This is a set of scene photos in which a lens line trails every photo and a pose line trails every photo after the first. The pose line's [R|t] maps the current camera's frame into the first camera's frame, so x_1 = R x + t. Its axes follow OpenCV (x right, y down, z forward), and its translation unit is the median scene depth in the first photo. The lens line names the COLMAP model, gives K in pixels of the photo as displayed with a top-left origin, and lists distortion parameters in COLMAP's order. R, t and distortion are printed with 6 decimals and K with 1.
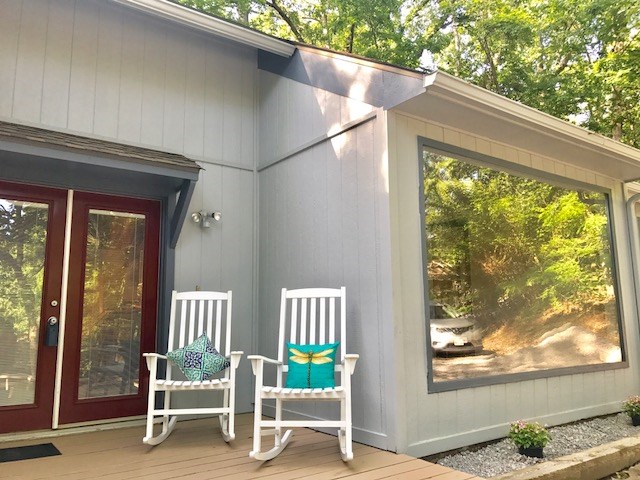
lens RADIAL K [[521.4, 0, 320.0], [0, 521.4, 240.0], [0, 0, 1]] dist [0.060318, -0.126247]
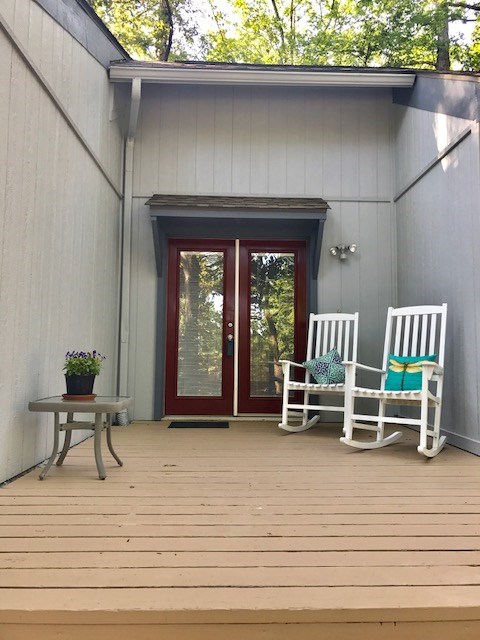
lens RADIAL K [[521.4, 0, 240.0], [0, 521.4, 320.0], [0, 0, 1]] dist [0.060318, -0.126247]
pose [[0.822040, -0.022360, -0.568991, 0.283665], [0.067683, 0.995982, 0.058644, 0.030913], [0.565394, -0.086719, 0.820250, -0.091104]]
